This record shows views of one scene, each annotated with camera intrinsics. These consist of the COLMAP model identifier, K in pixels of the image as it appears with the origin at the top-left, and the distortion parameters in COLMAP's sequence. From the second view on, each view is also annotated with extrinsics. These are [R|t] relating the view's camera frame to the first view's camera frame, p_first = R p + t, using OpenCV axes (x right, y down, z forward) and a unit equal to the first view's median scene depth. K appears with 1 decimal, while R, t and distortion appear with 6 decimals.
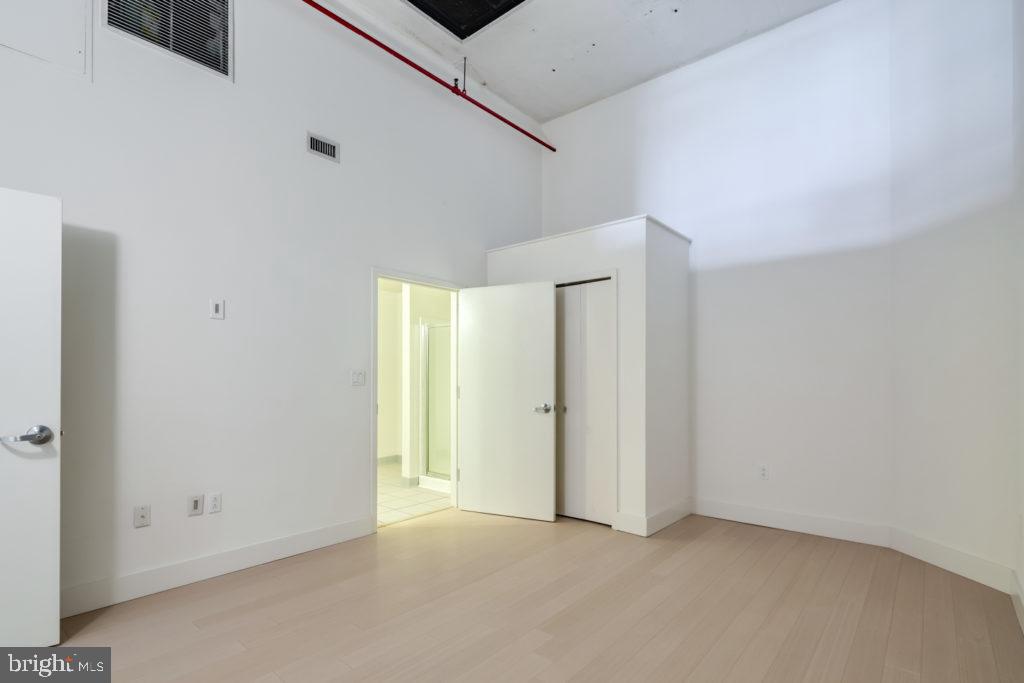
lens RADIAL K [[496.2, 0, 509.1], [0, 496.2, 378.3], [0, 0, 1]] dist [-0.001626, -0.000545]
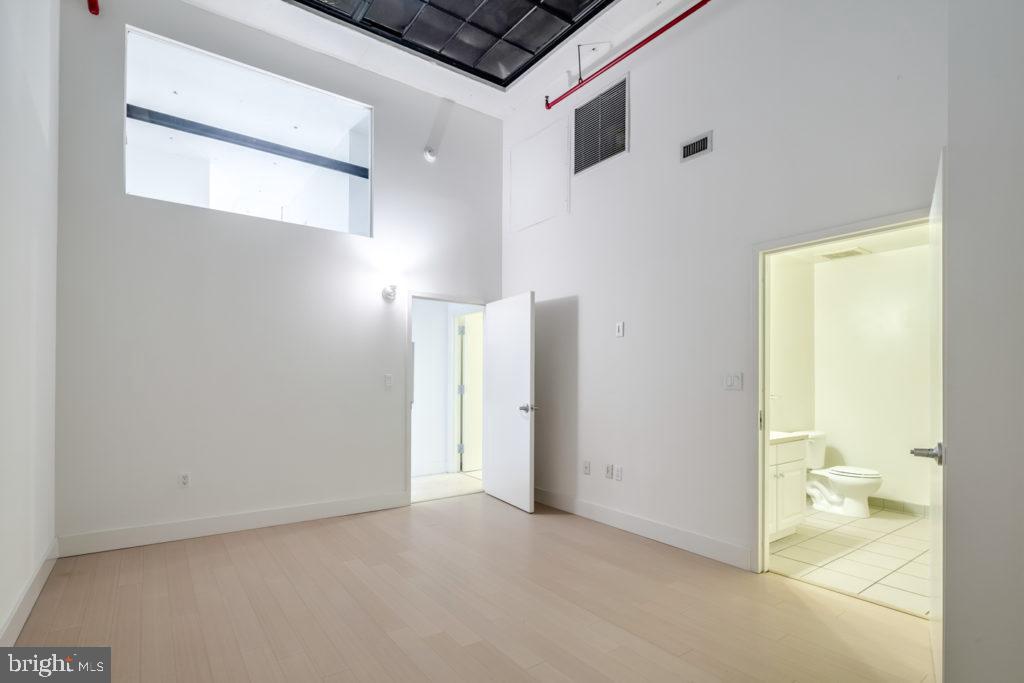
lens RADIAL K [[496.2, 0, 509.1], [0, 496.2, 378.3], [0, 0, 1]] dist [-0.001626, -0.000545]
pose [[-0.232391, -0.007593, -0.972593, 0.796488], [-0.005084, 0.999965, -0.006592, 0.003125], [0.972609, 0.003412, -0.232422, 1.029081]]
